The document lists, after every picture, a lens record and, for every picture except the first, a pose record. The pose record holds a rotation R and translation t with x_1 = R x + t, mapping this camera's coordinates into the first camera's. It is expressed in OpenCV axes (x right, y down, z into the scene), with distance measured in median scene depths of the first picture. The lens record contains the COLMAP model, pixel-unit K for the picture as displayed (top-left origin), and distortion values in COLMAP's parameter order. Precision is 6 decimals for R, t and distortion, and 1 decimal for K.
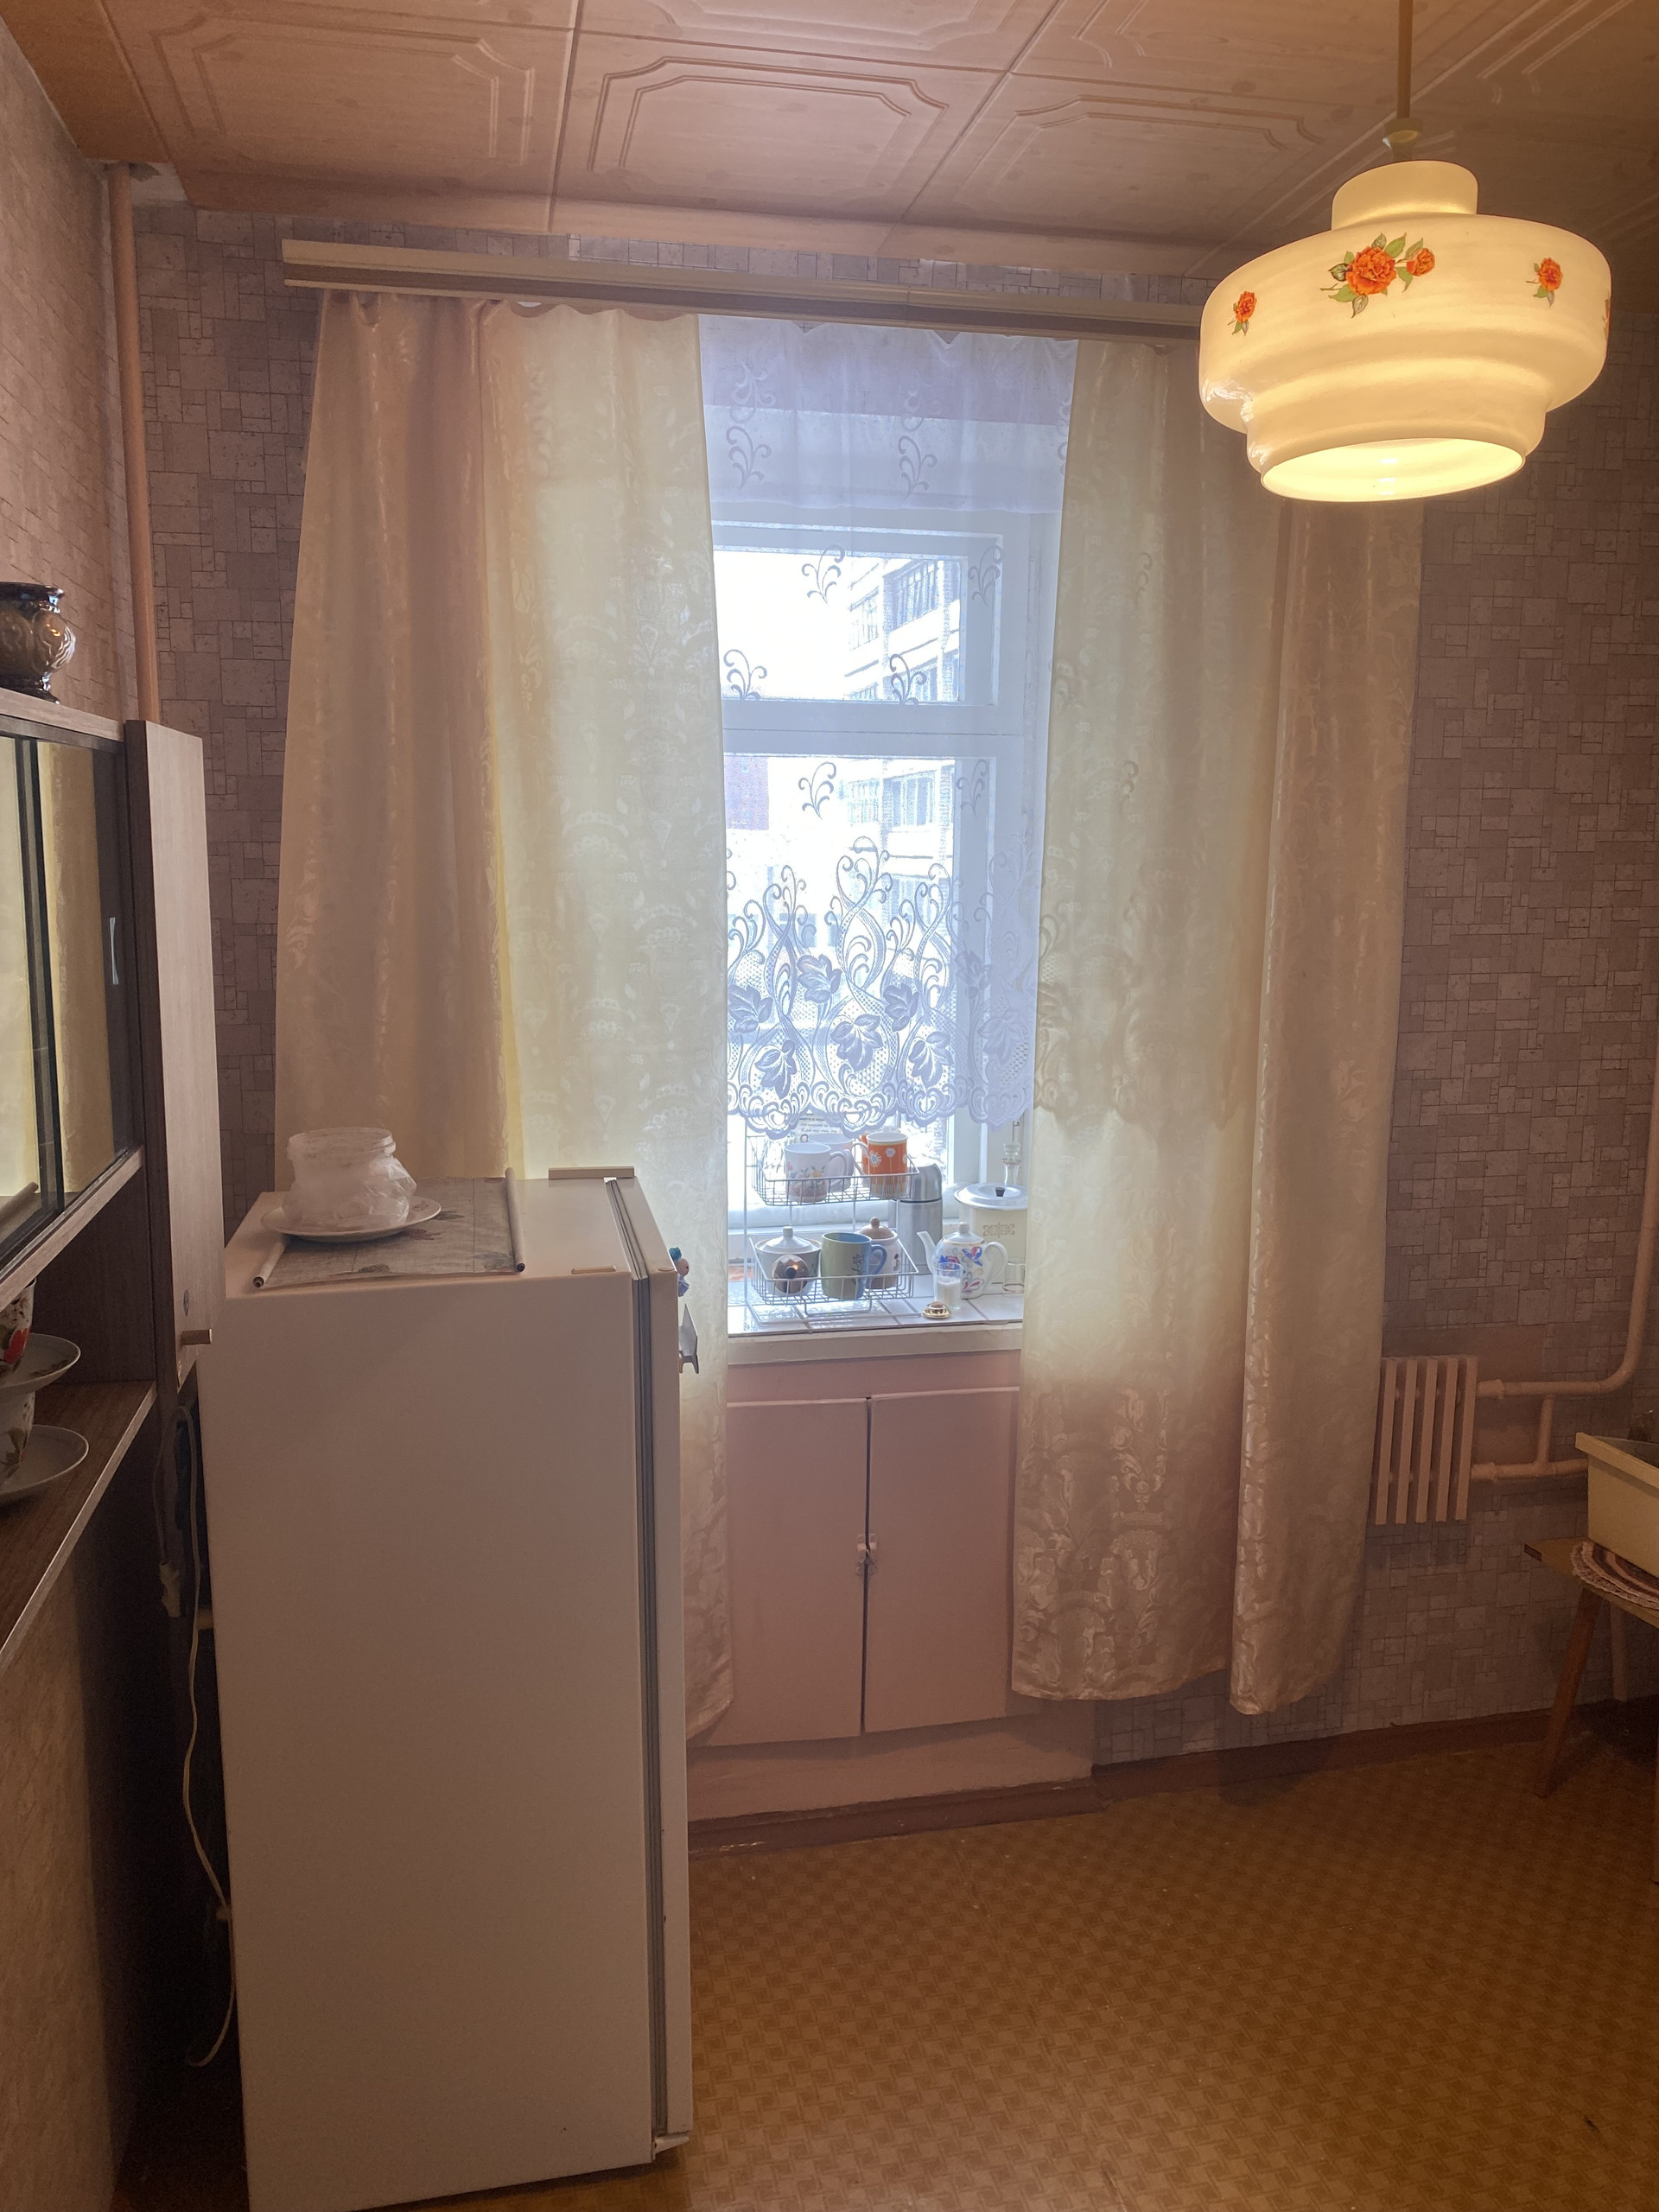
lens RADIAL K [[1682.2, 0, 833.2], [0, 1682.2, 1067.9], [0, 0, 1]] dist [0.011995, -0.017754]
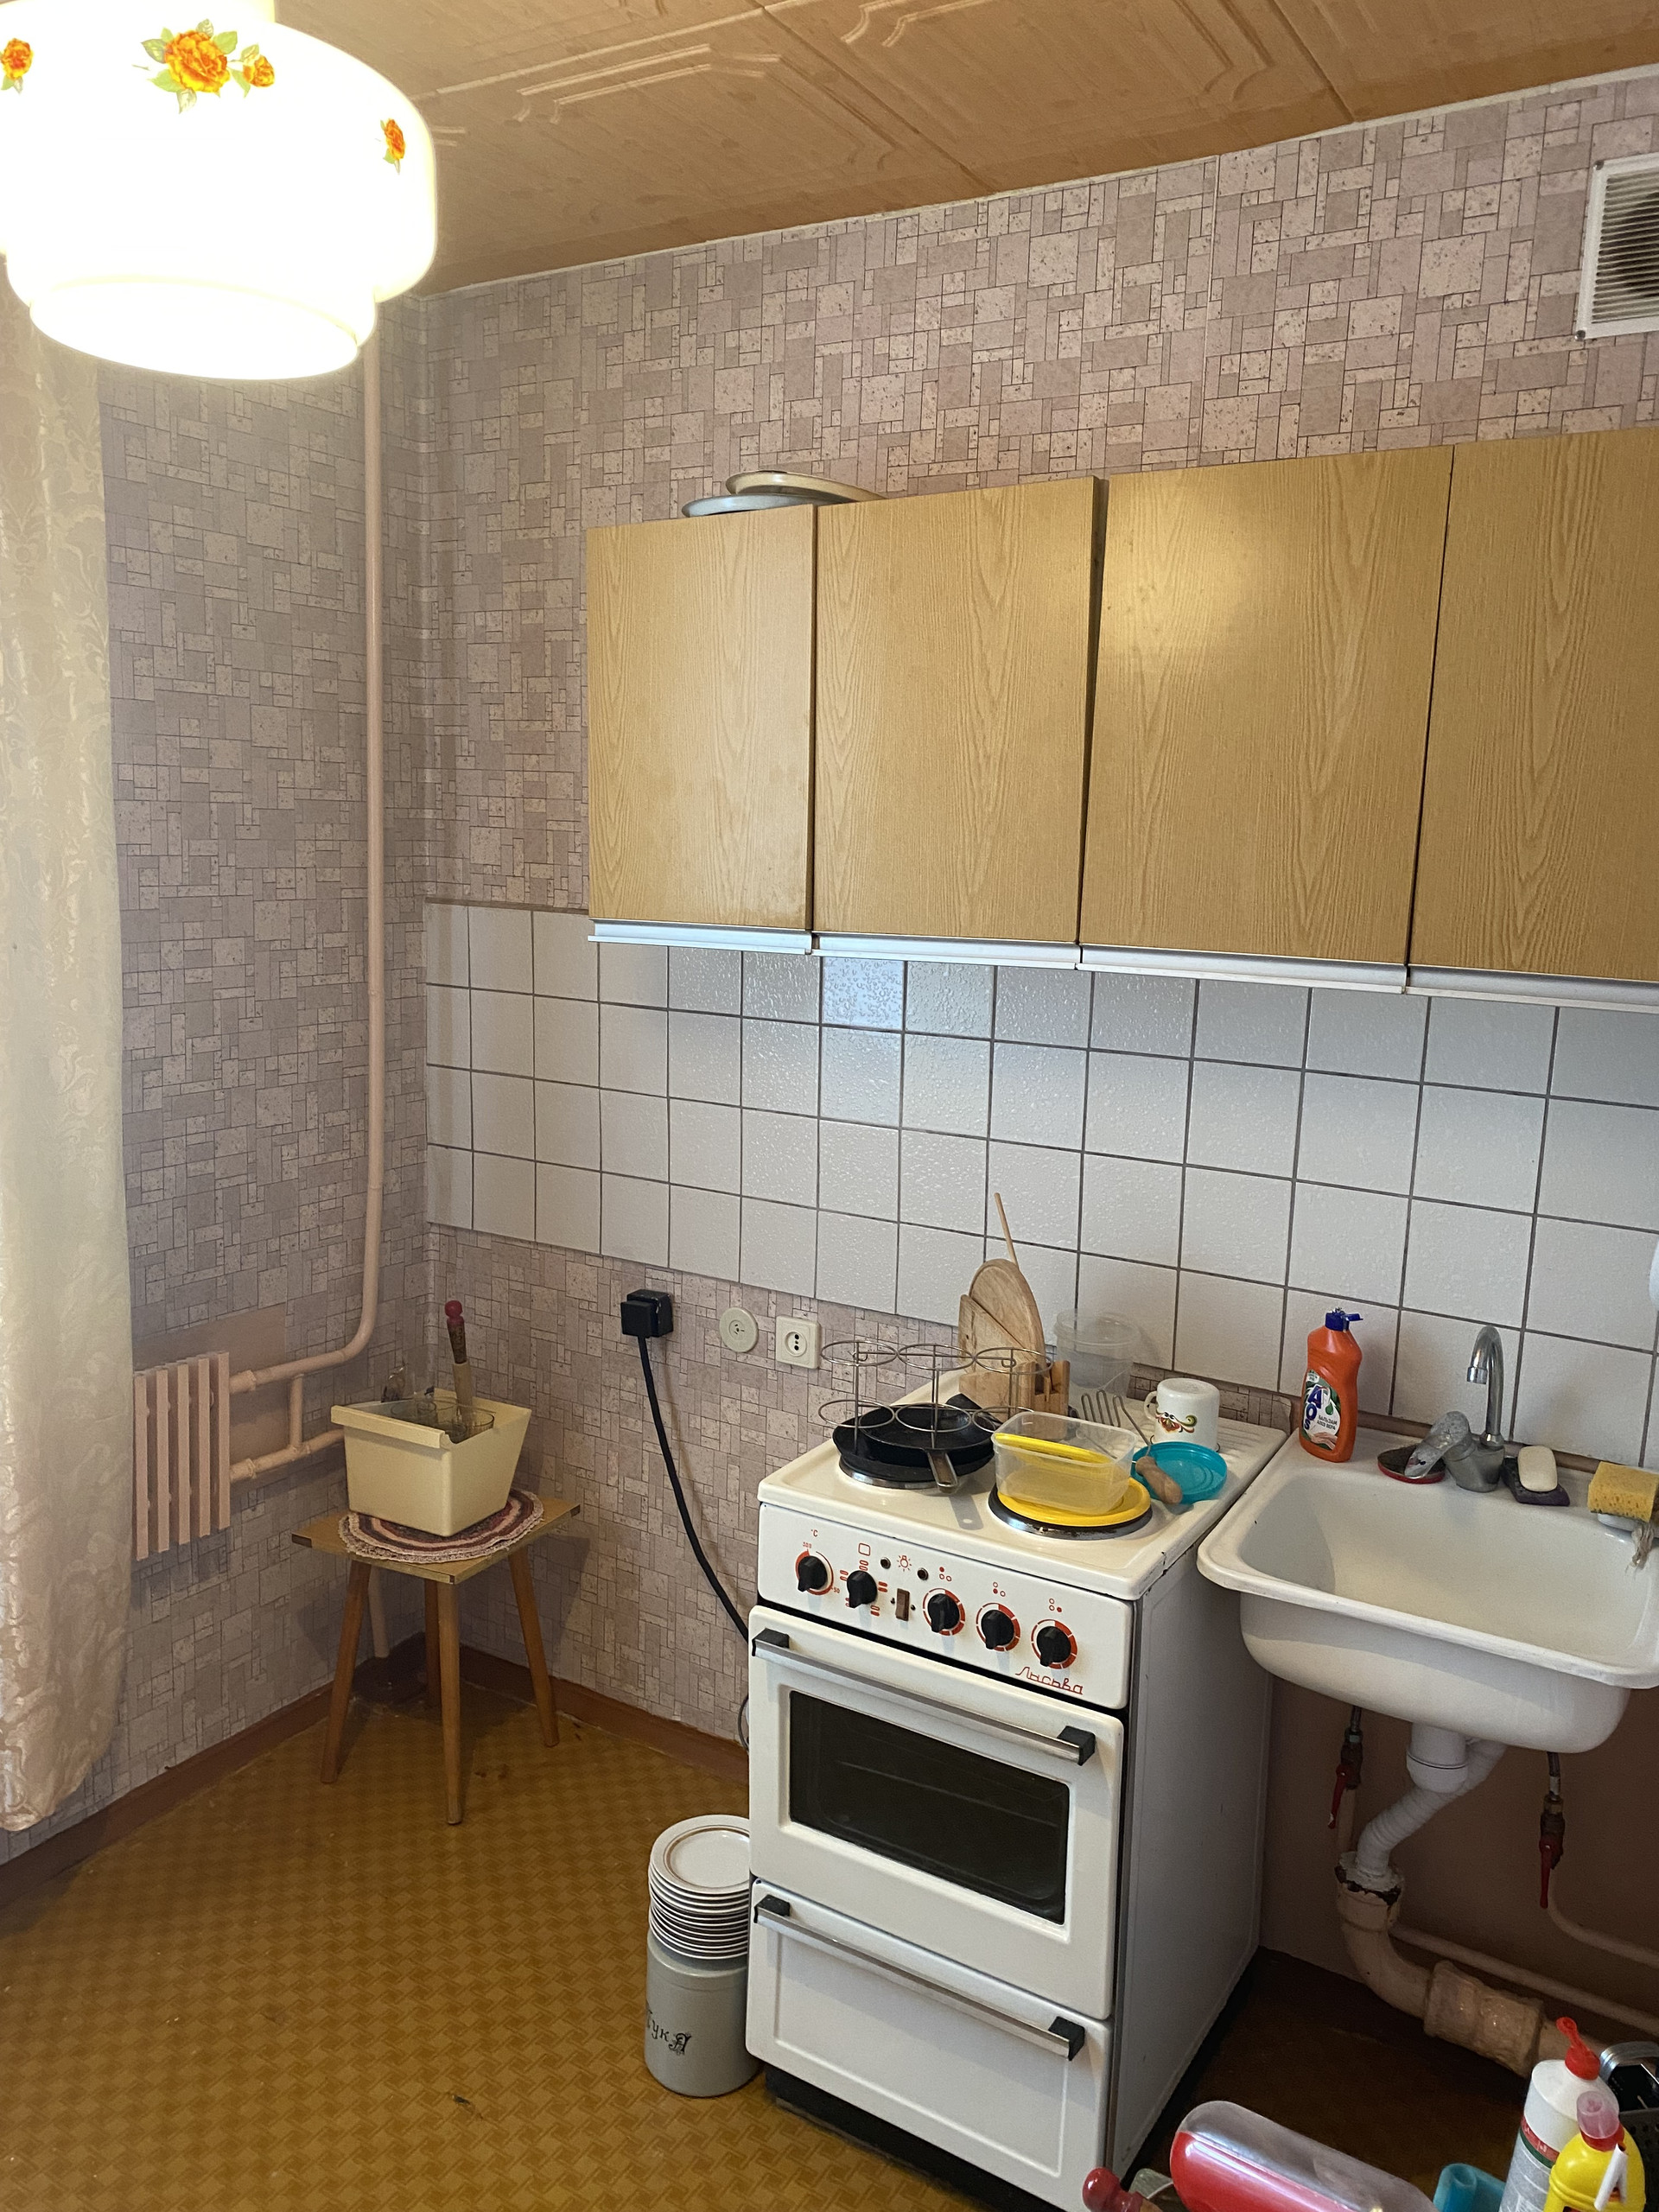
lens RADIAL K [[1667.8, 0, 828.8], [0, 1667.8, 1081.5], [0, 0, 1]] dist [0.008389, -0.009387]
pose [[0.684225, -0.090698, 0.723609, -0.044565], [0.066540, 0.995862, 0.061905, -0.012268], [-0.726229, 0.005792, 0.687429, 0.123132]]
